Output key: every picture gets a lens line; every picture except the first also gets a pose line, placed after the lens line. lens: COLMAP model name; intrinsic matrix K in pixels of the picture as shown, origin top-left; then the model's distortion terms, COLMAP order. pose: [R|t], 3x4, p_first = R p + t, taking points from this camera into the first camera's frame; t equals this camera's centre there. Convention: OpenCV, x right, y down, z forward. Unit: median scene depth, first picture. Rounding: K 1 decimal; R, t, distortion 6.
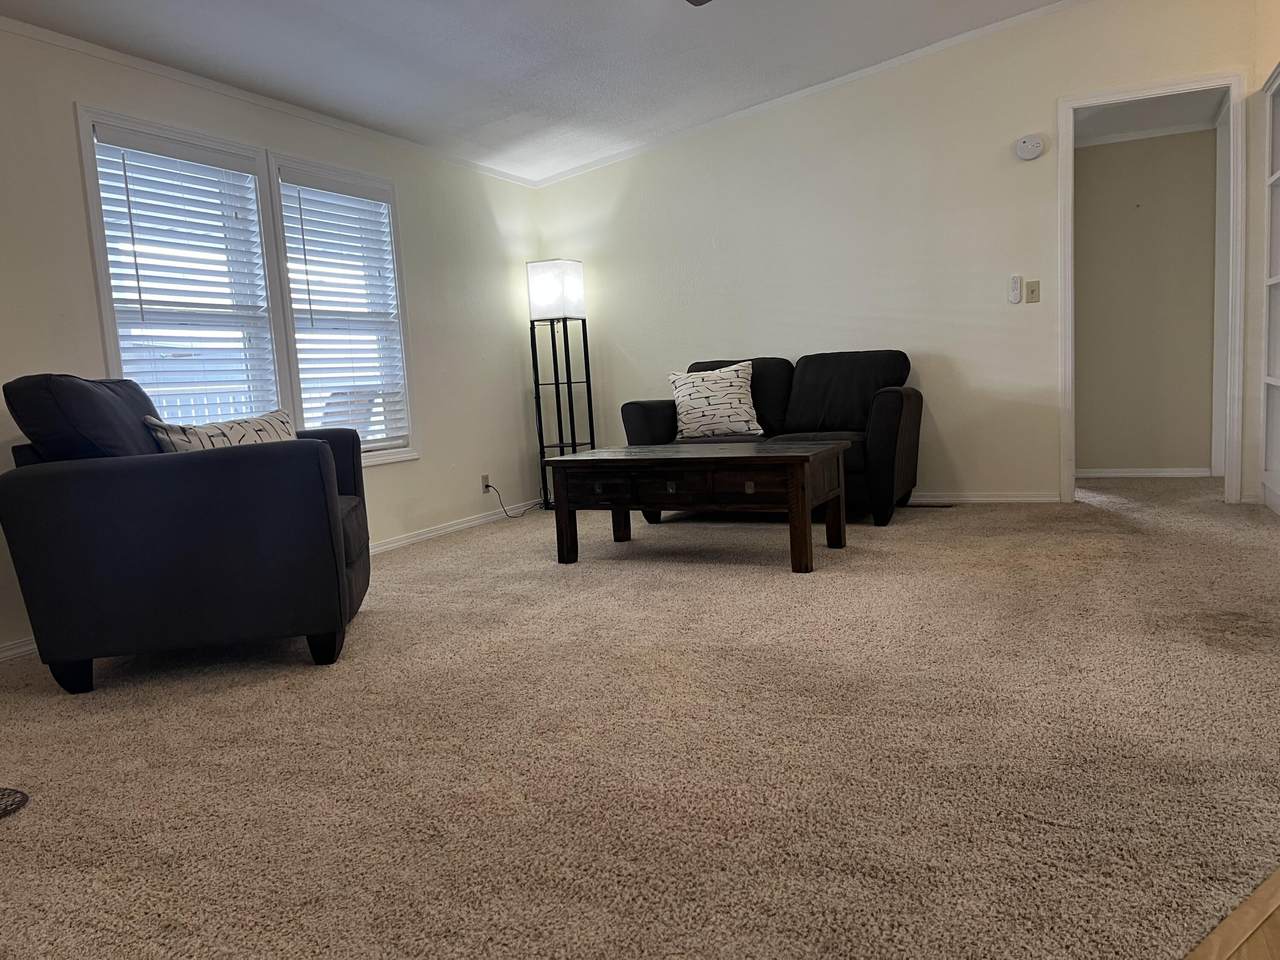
lens RADIAL K [[944.9, 0, 670.2], [0, 944.9, 509.1], [0, 0, 1]] dist [0.041803, -0.047336]
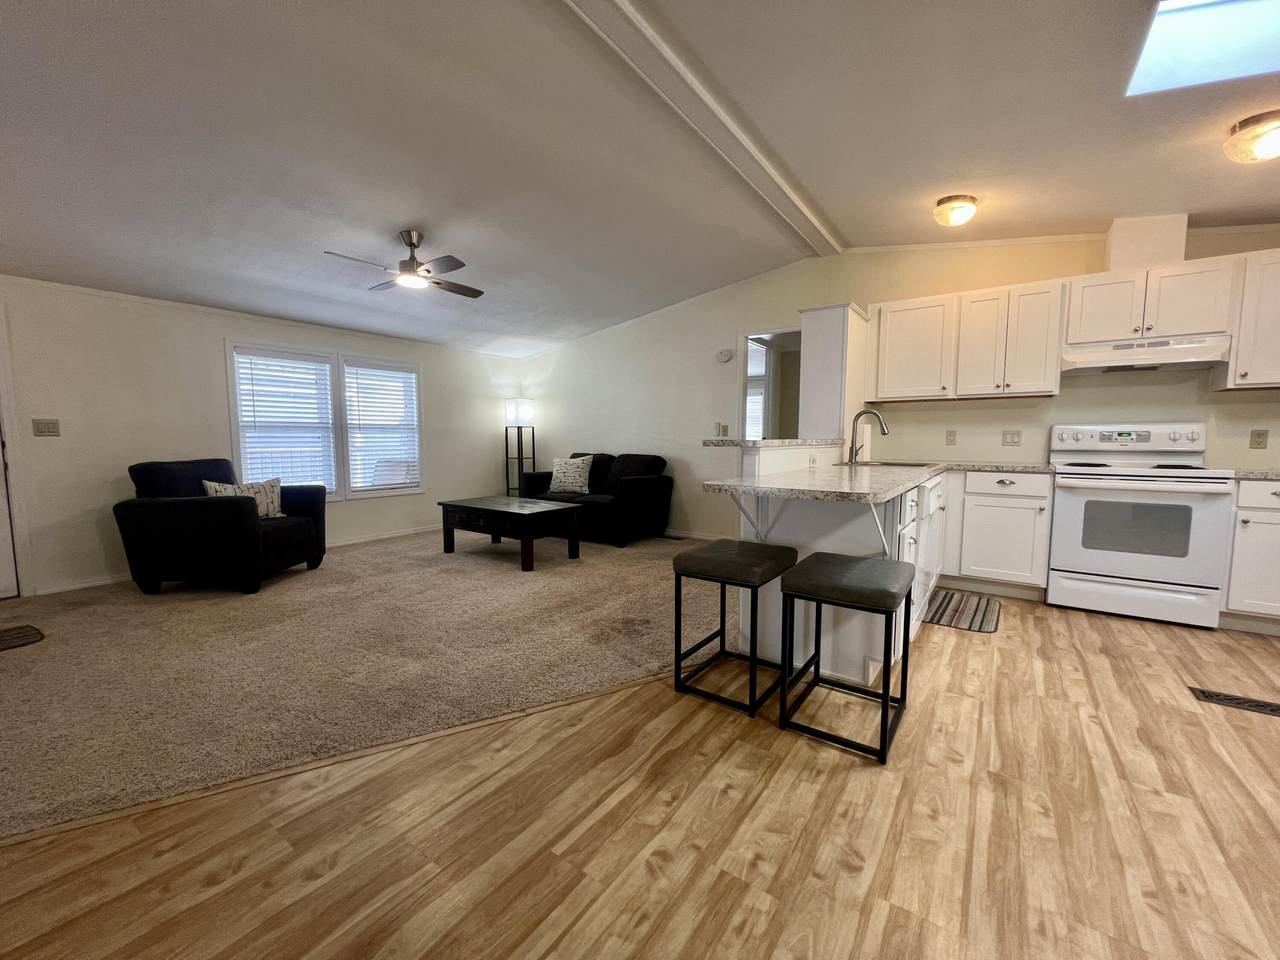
lens RADIAL K [[511.7, 0, 650.9], [0, 511.7, 483.7], [0, 0, 1]] dist [0.000495, -0.000740]
pose [[0.981367, 0.075399, -0.176730, 0.434849], [-0.083309, 0.995808, -0.037758, -0.074182], [0.173143, 0.051778, 0.983535, -0.023381]]
